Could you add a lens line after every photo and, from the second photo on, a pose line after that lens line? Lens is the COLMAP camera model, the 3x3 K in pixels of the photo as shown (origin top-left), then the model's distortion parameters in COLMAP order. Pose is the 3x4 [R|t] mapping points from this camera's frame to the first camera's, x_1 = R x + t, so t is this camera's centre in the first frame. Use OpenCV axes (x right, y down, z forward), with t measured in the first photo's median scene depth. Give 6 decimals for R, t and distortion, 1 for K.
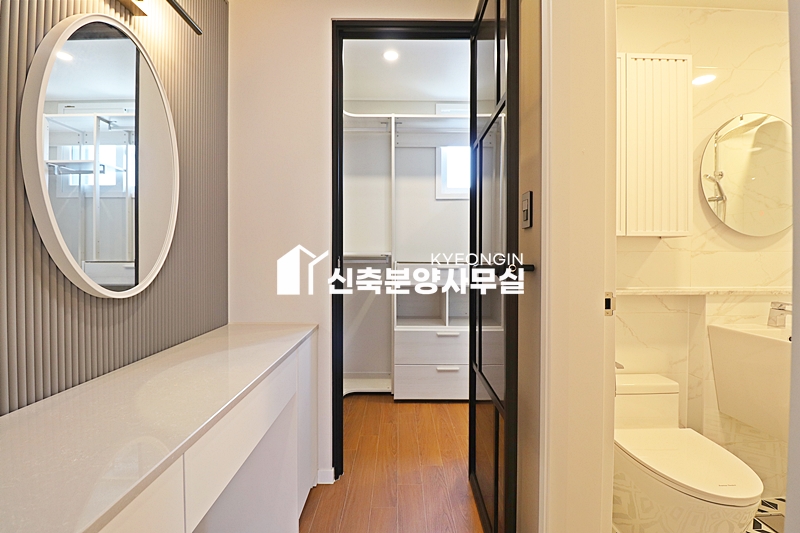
lens RADIAL K [[380.3, 0, 405.1], [0, 380.3, 261.3], [0, 0, 1]] dist [0.000759, -0.012720]
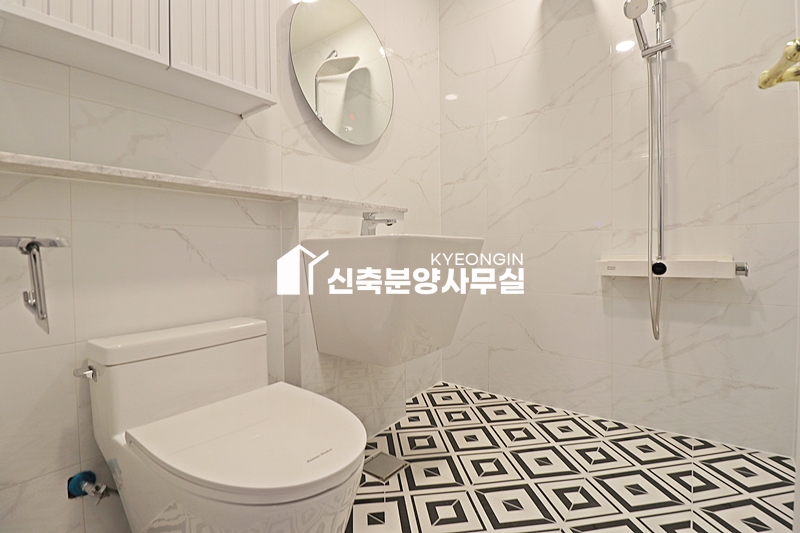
lens RADIAL K [[380.3, 0, 405.1], [0, 380.3, 261.3], [0, 0, 1]] dist [0.000759, -0.012720]
pose [[0.629952, -0.023392, 0.776282, 0.336184], [0.019834, 0.999705, 0.014029, 0.202239], [-0.776381, 0.006559, 0.630230, 0.356866]]
